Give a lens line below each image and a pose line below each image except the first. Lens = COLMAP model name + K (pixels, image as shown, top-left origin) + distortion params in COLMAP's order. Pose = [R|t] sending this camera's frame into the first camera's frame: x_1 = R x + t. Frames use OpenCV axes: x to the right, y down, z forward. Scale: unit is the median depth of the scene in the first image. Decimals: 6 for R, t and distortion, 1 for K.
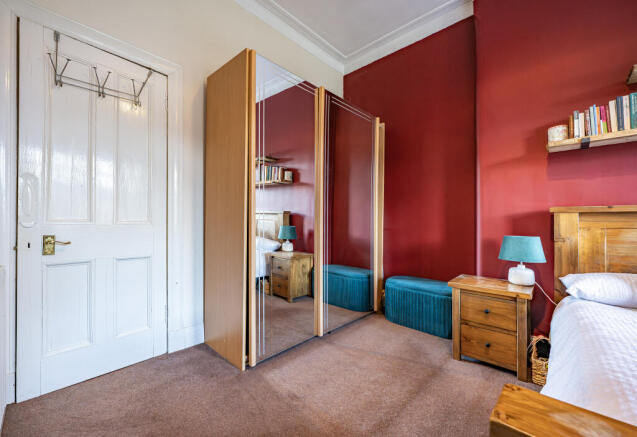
lens RADIAL K [[265.0, 0, 306.8], [0, 265.0, 217.8], [0, 0, 1]] dist [-0.001245, -0.000512]
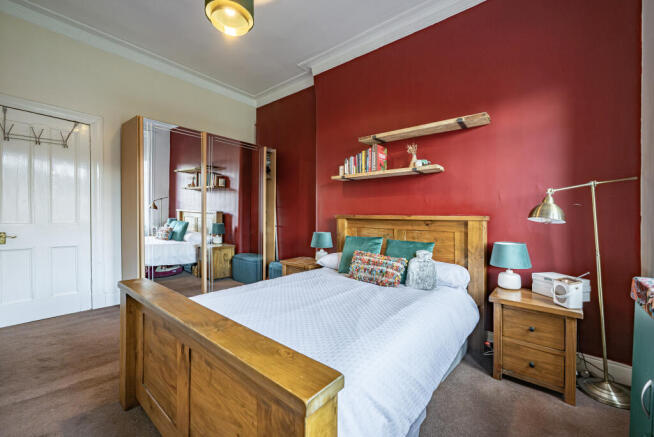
lens RADIAL K [[265.9, 0, 324.2], [0, 265.9, 217.1], [0, 0, 1]] dist [0.000117, 0.000701]
pose [[0.995629, 0.004092, 0.093302, 0.660890], [-0.006059, 0.999765, 0.020807, -0.057258], [-0.093194, -0.021281, 0.995420, -0.636037]]
